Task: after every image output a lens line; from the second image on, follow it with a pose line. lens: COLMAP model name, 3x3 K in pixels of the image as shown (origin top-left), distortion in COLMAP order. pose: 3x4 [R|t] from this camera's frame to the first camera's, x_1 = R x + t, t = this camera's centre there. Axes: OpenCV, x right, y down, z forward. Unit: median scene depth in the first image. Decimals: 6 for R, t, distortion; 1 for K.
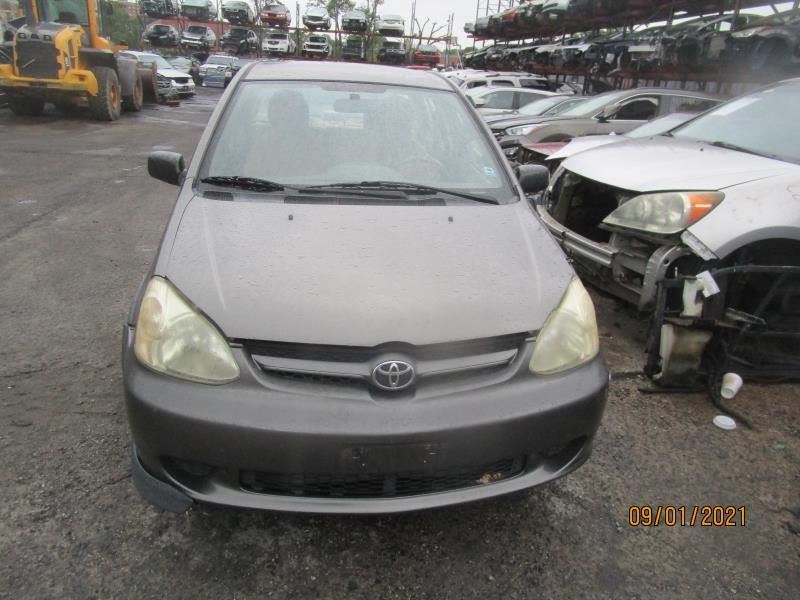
lens RADIAL K [[572.8, 0, 400.0], [0, 572.8, 300.0], [0, 0, 1]] dist [-0.015814, -0.006873]
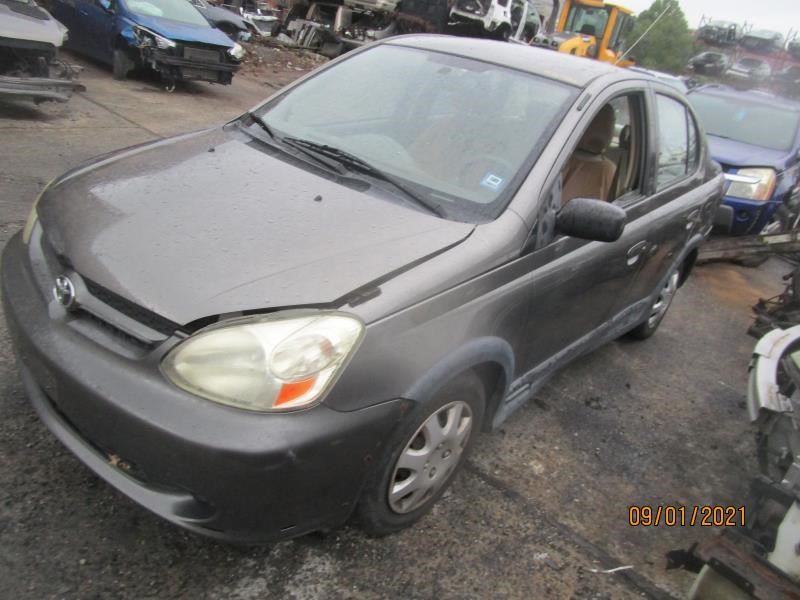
lens RADIAL K [[572.8, 0, 400.0], [0, 572.8, 300.0], [0, 0, 1]] dist [-0.015814, -0.006873]
pose [[0.629672, 0.378992, -0.678143, 0.667847], [-0.407839, 0.904227, 0.126655, -0.139830], [0.661196, 0.196823, 0.723934, 0.446691]]
